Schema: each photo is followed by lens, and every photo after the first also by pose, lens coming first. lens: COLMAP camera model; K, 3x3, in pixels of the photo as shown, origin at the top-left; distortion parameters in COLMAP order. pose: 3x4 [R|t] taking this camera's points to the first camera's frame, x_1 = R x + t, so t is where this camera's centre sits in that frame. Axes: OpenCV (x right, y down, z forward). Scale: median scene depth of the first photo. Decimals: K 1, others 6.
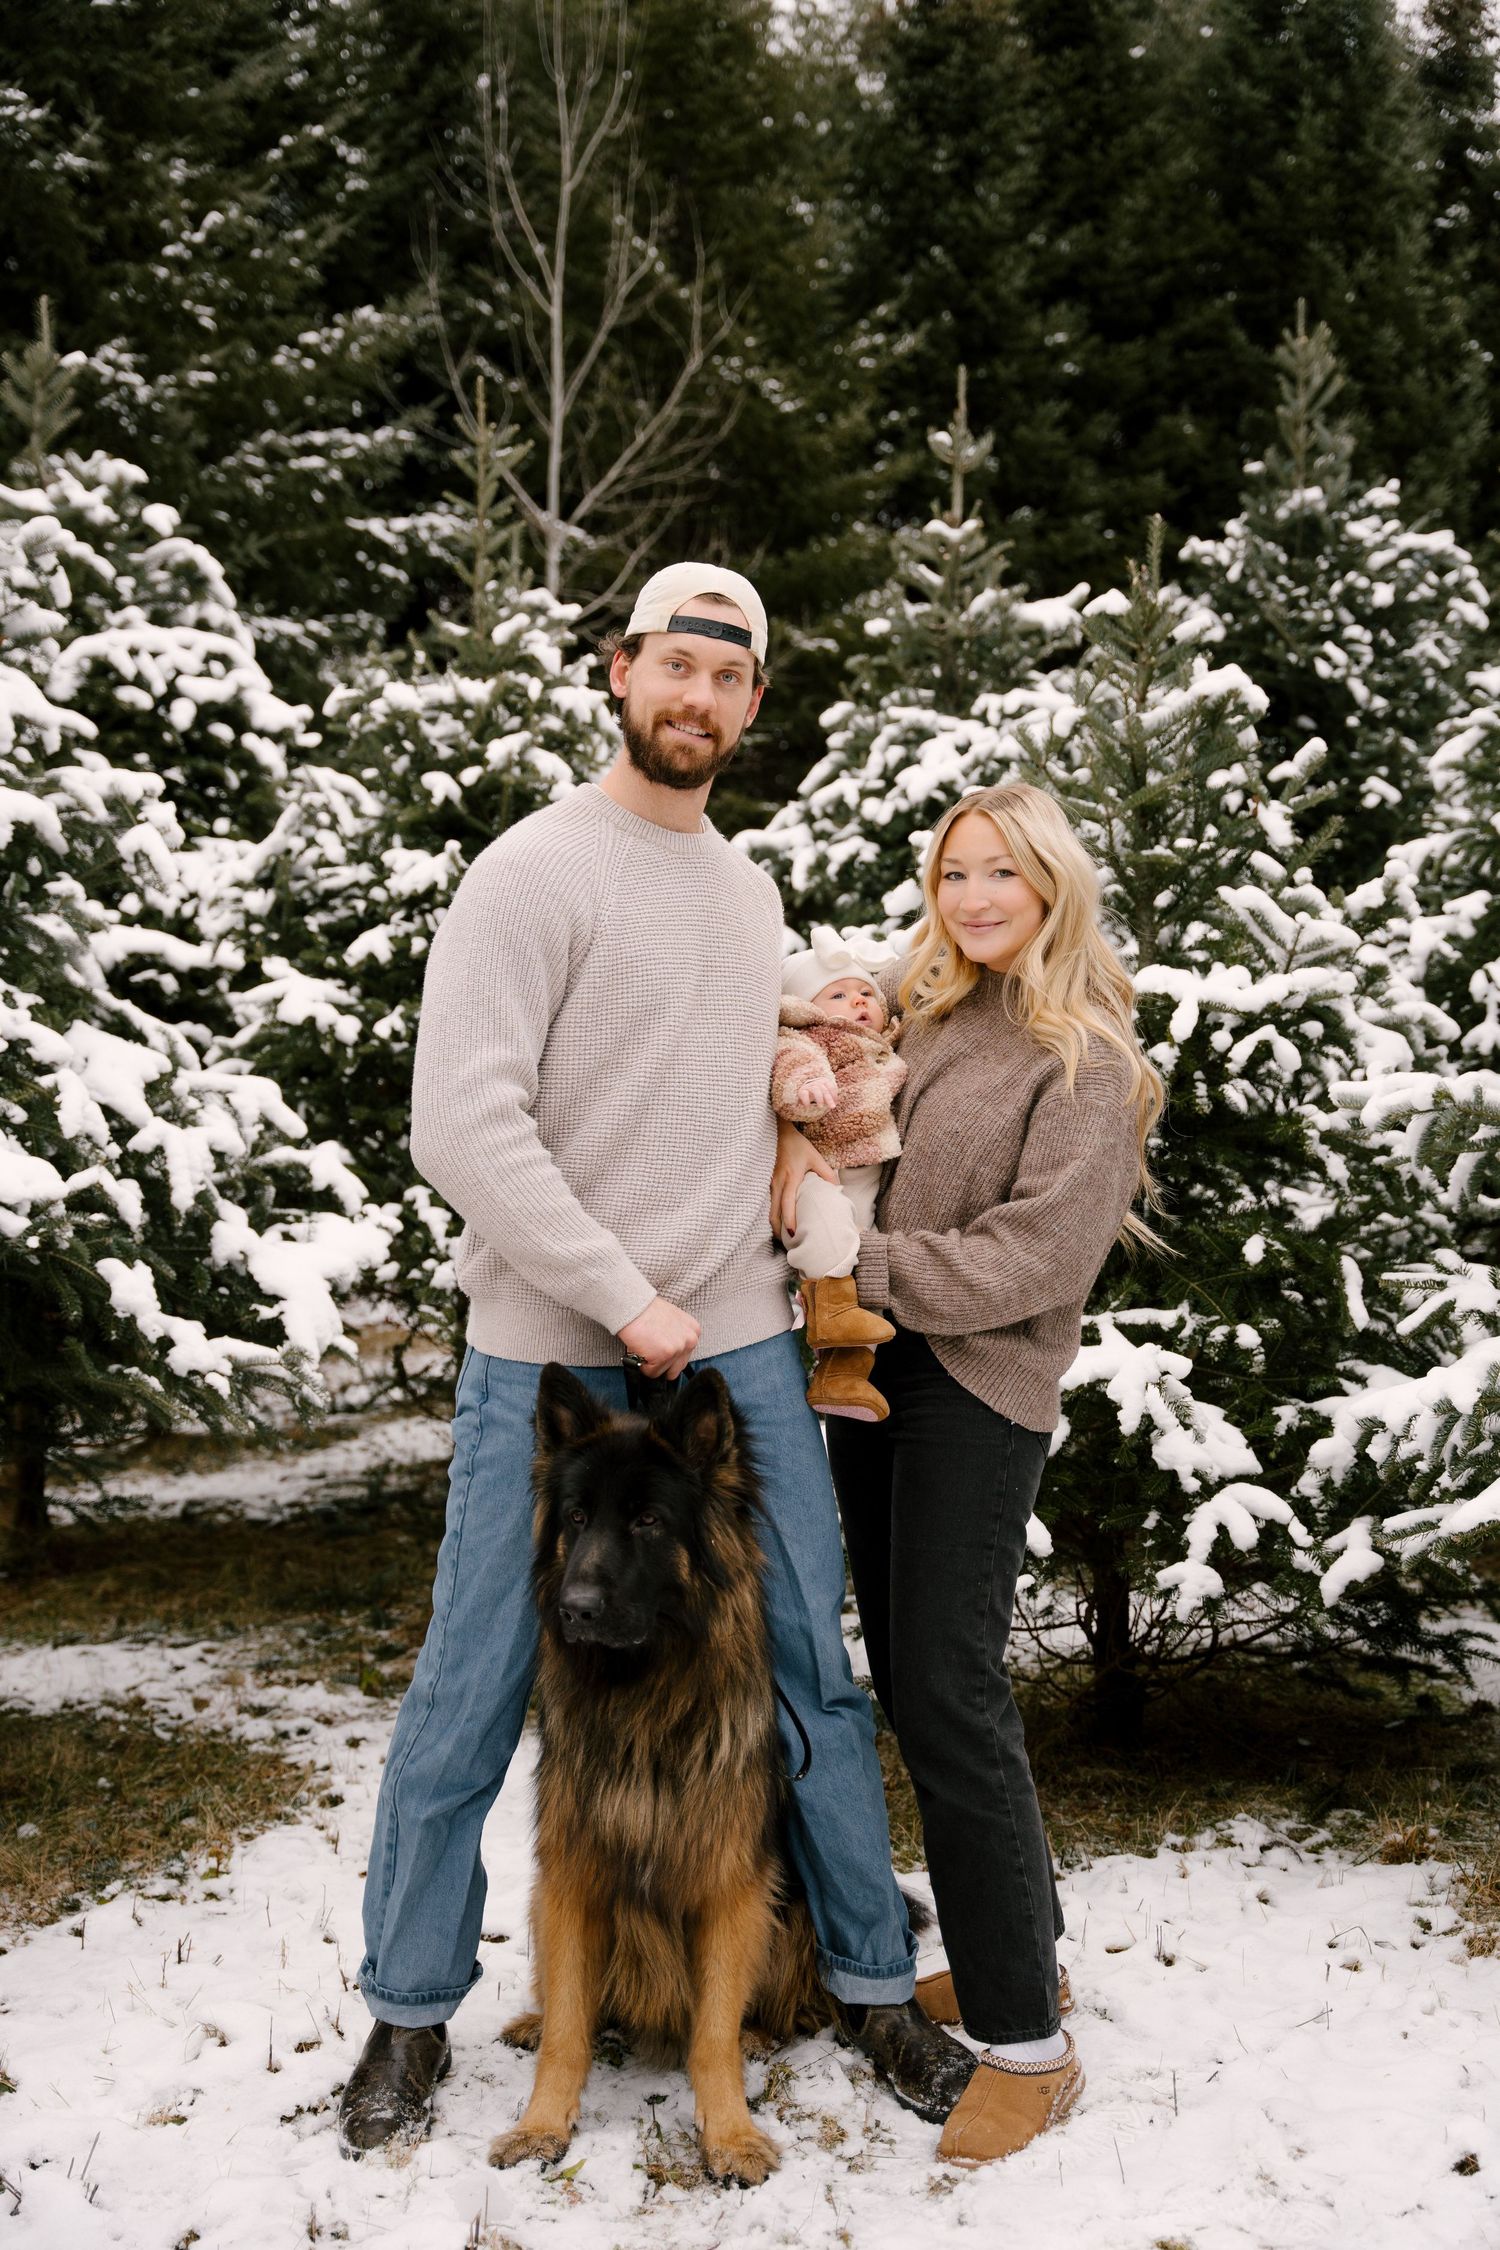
lens RADIAL K [[2531.2, 0, 760.8], [0, 2531.2, 1135.7], [0, 0, 1]] dist [0.014874, -0.011971]
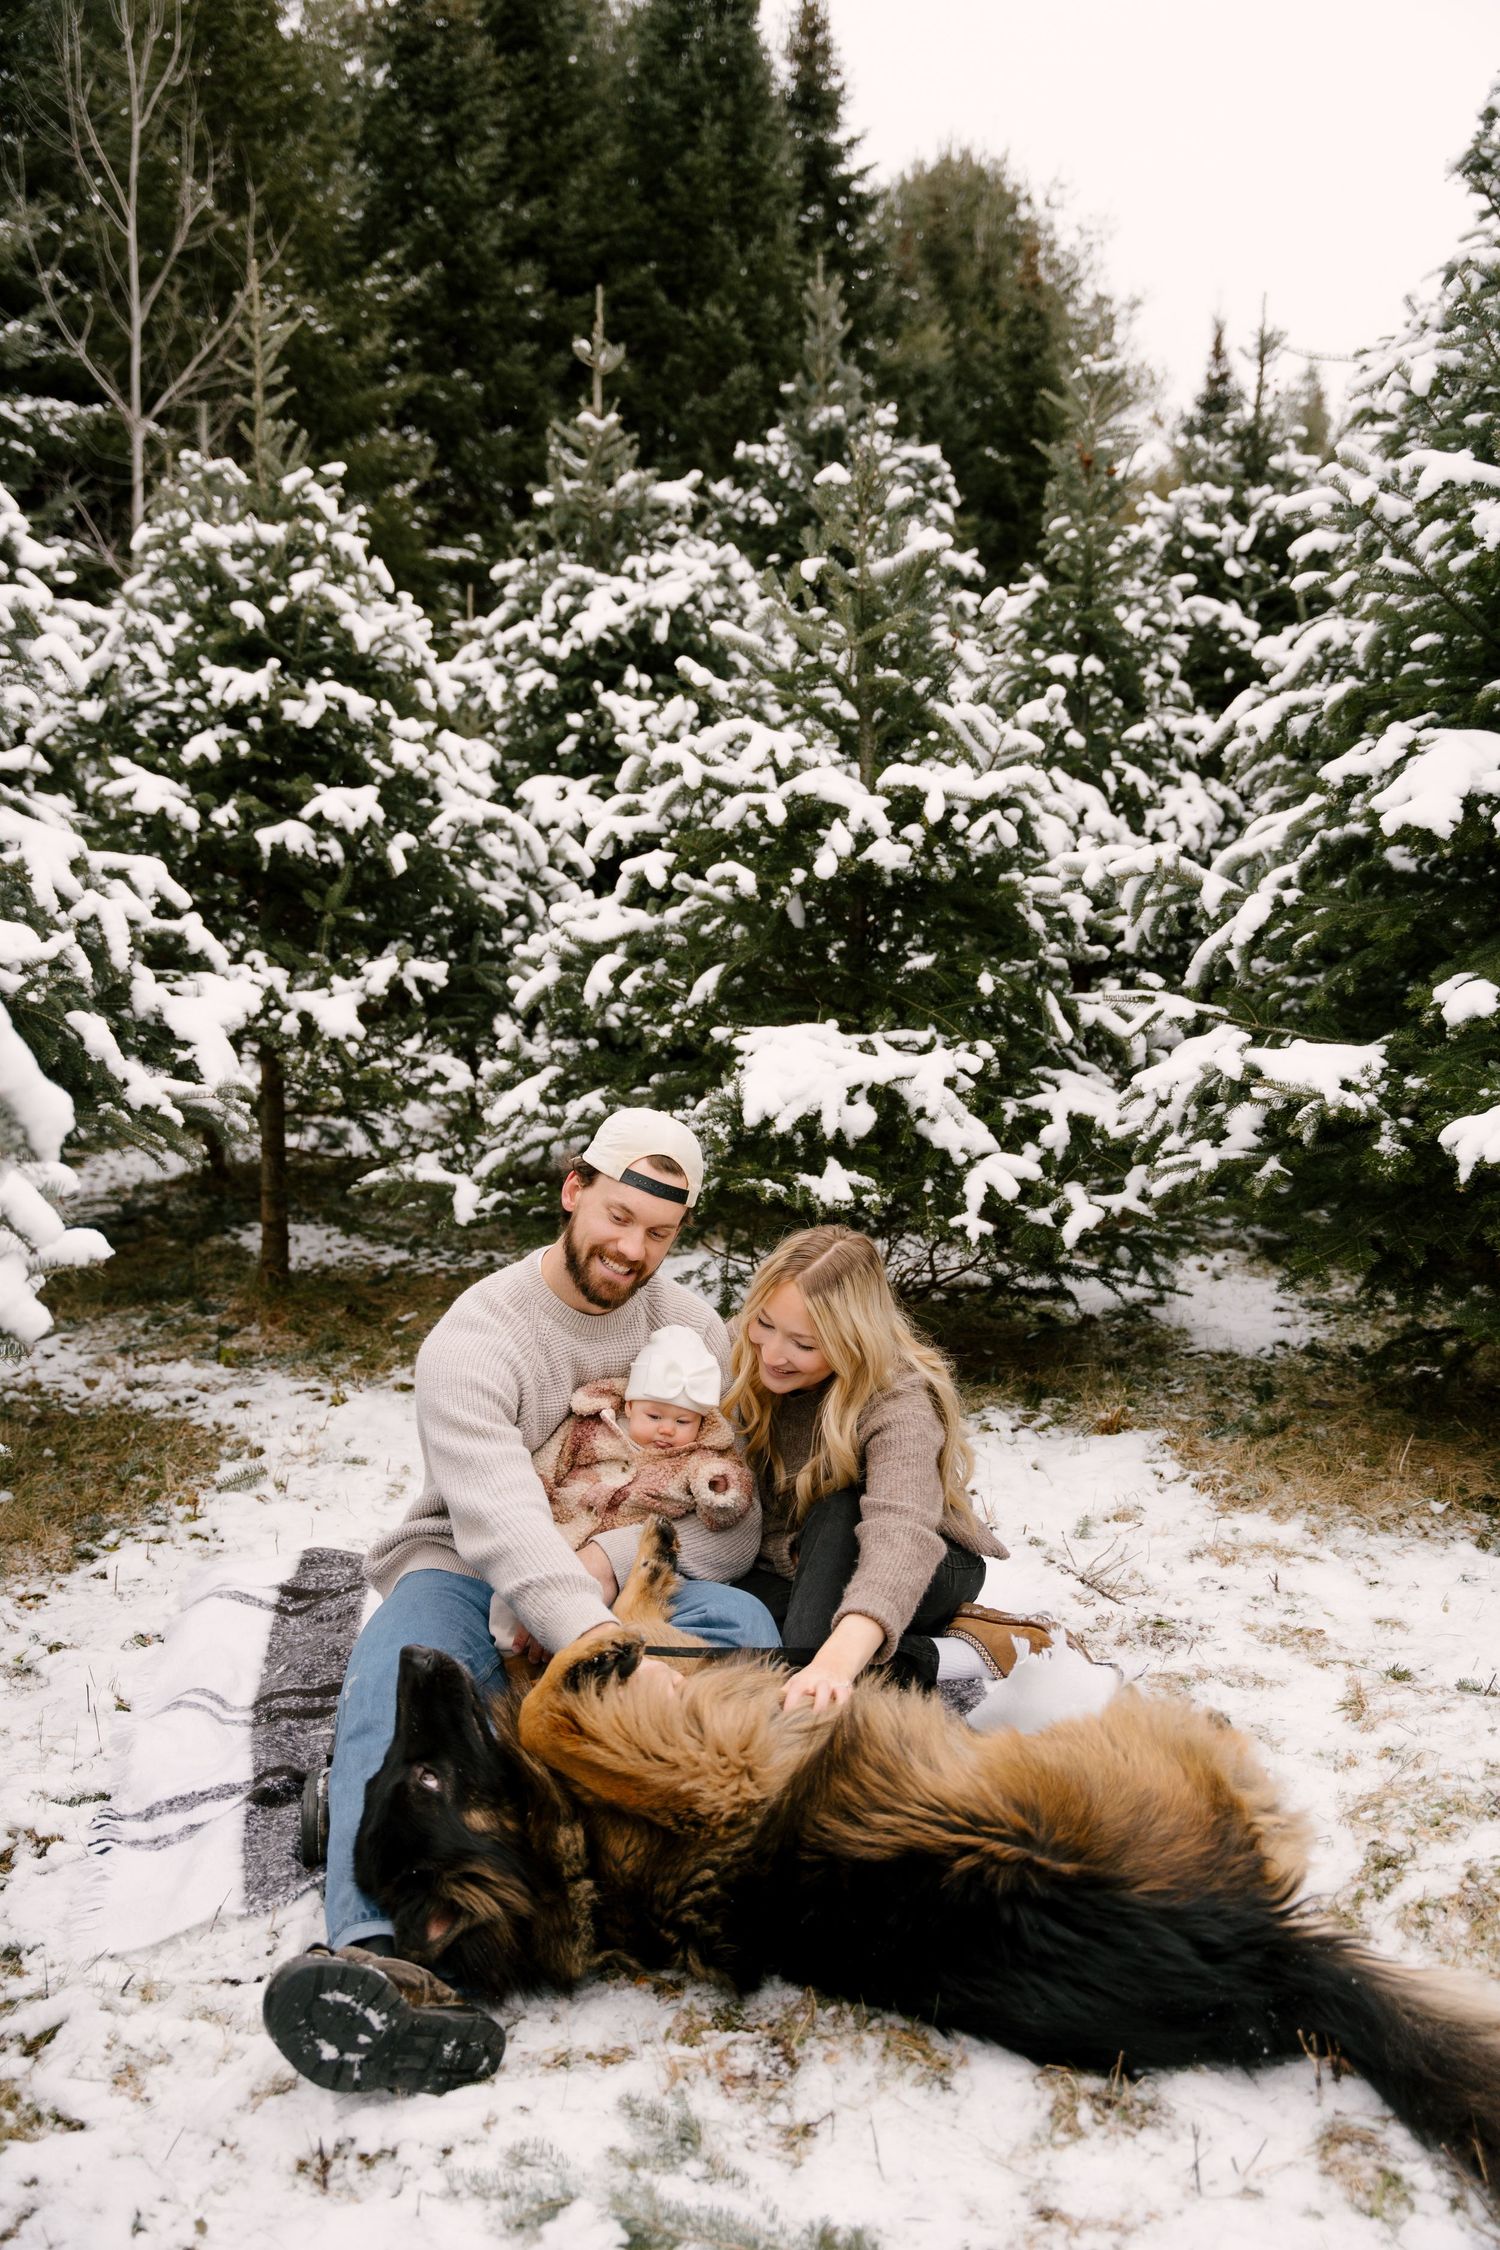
lens RADIAL K [[1903.4, 0, 750.0], [0, 1903.4, 1125.0], [0, 0, 1]] dist [-0.004848, 0.000742]
pose [[0.969265, -0.038474, 0.242991, -0.096068], [0.012454, 0.994103, 0.107723, 0.005817], [-0.245703, -0.101386, 0.964028, 0.044509]]
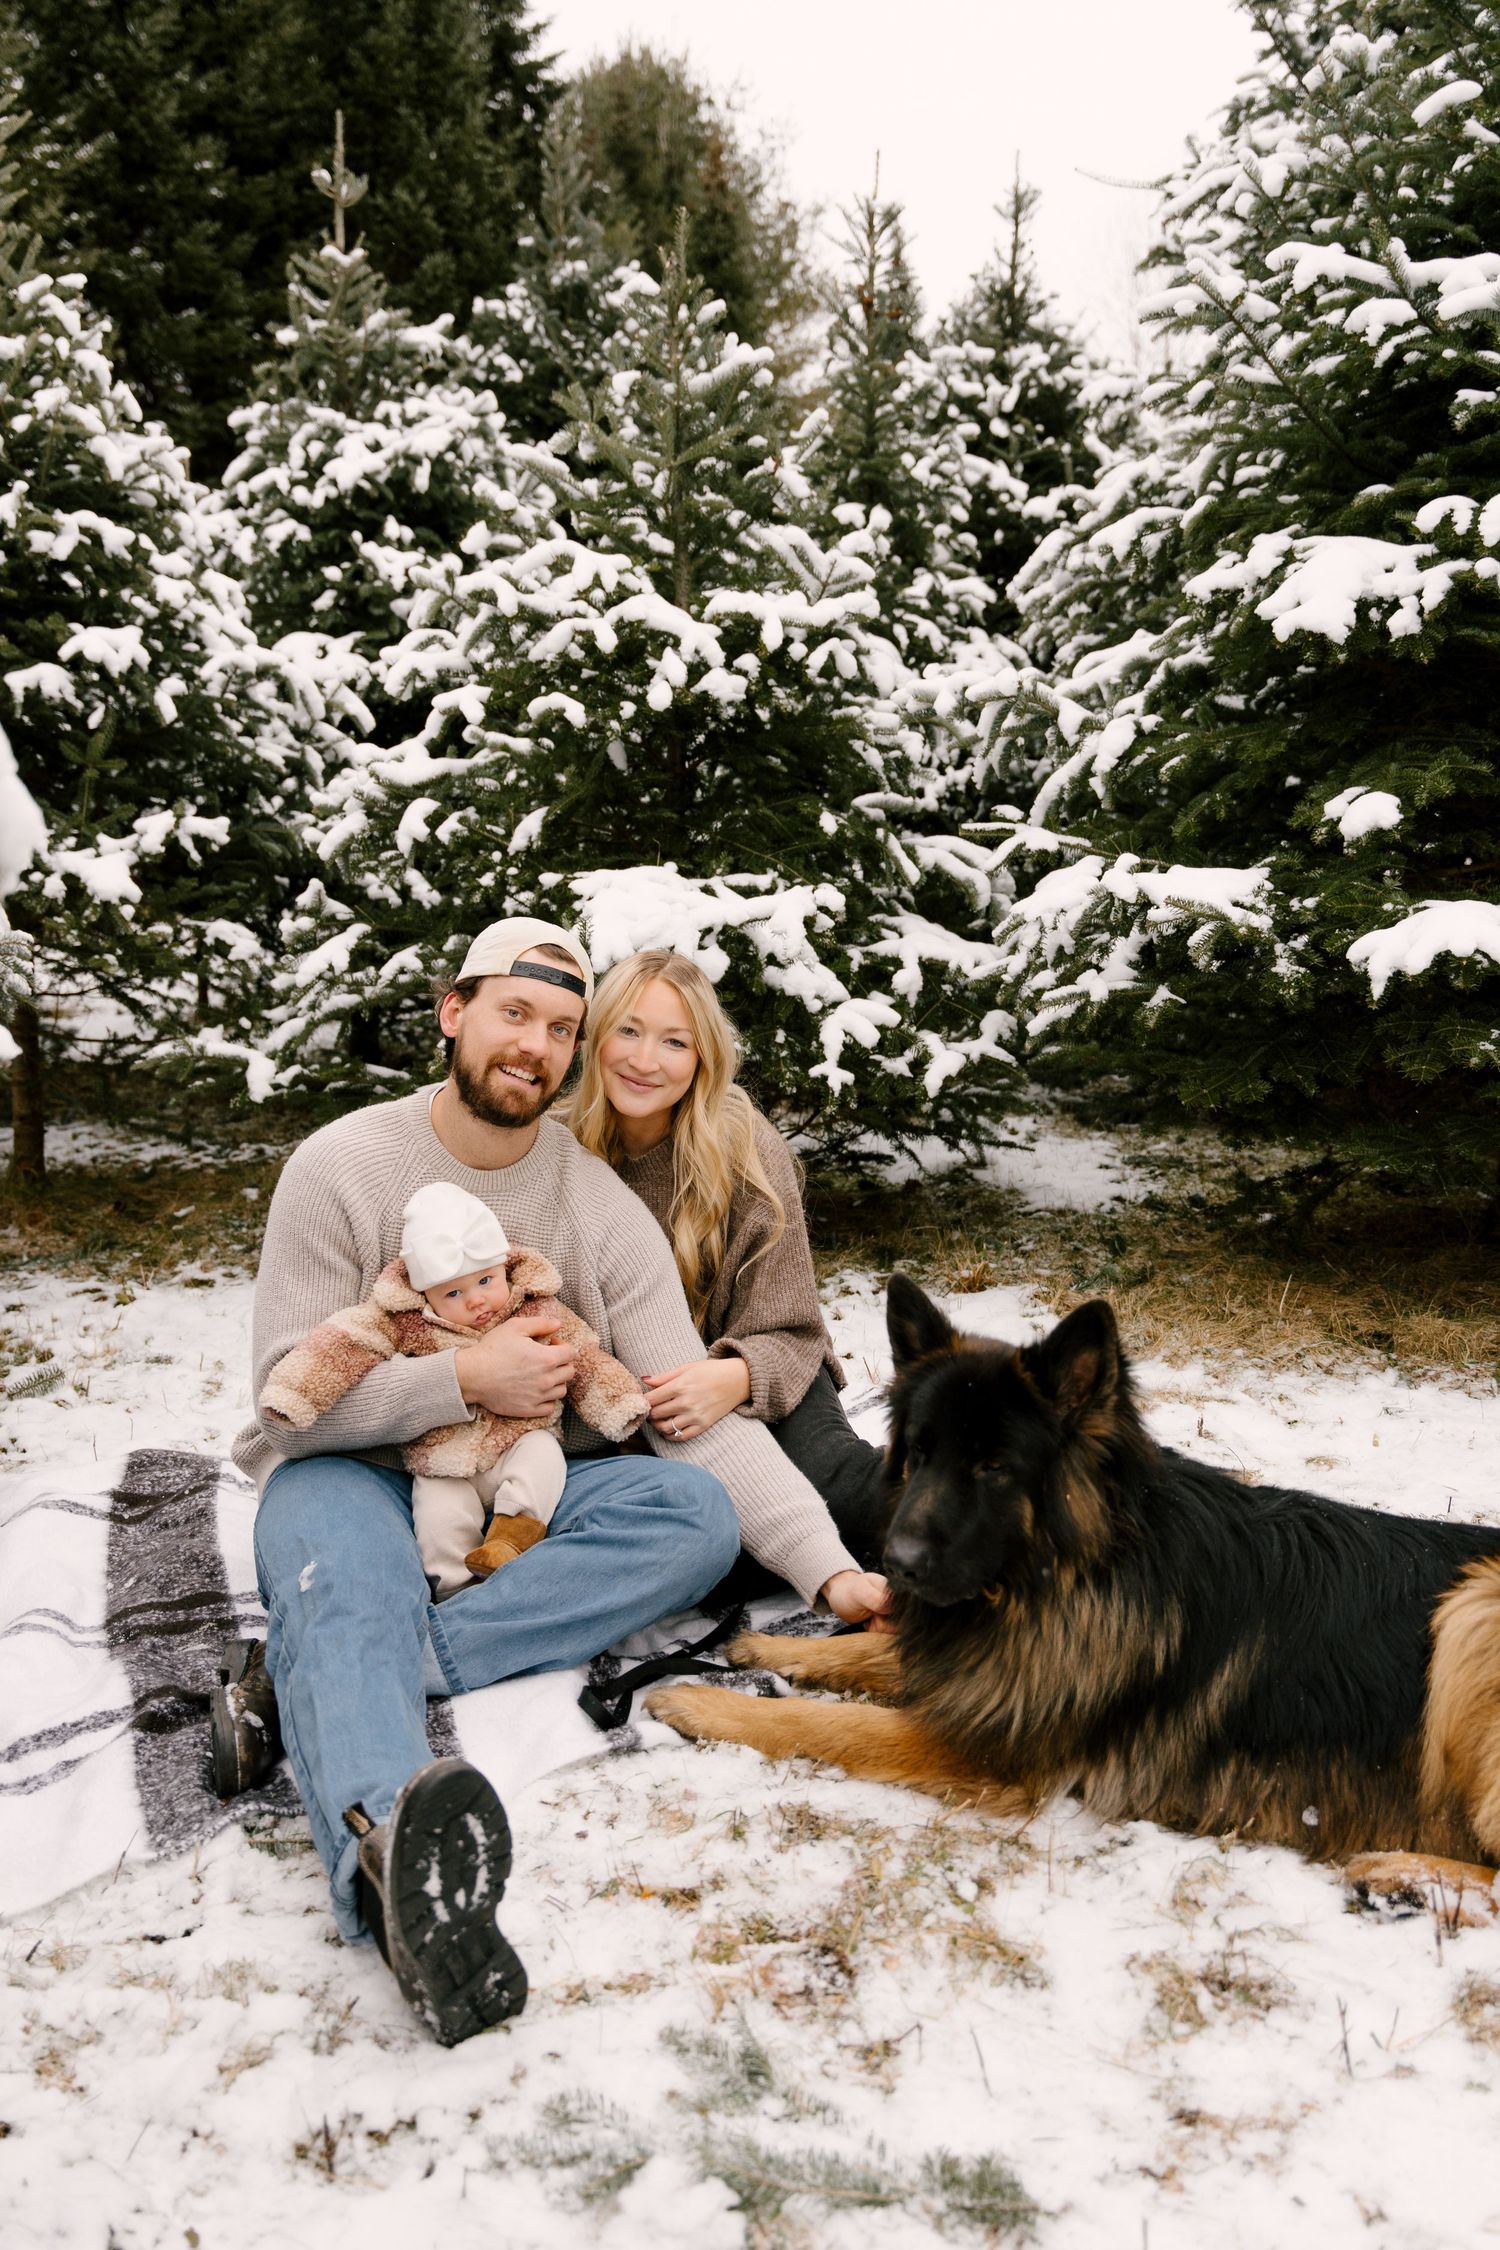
lens RADIAL K [[1912.1, 0, 701.6], [0, 1912.1, 1065.5], [0, 0, 1]] dist [0.004616, -0.009879]
pose [[0.928071, -0.069994, 0.365766, -0.123358], [0.025675, 0.991867, 0.124663, 0.025807], [-0.371517, -0.106305, 0.922320, 0.088959]]
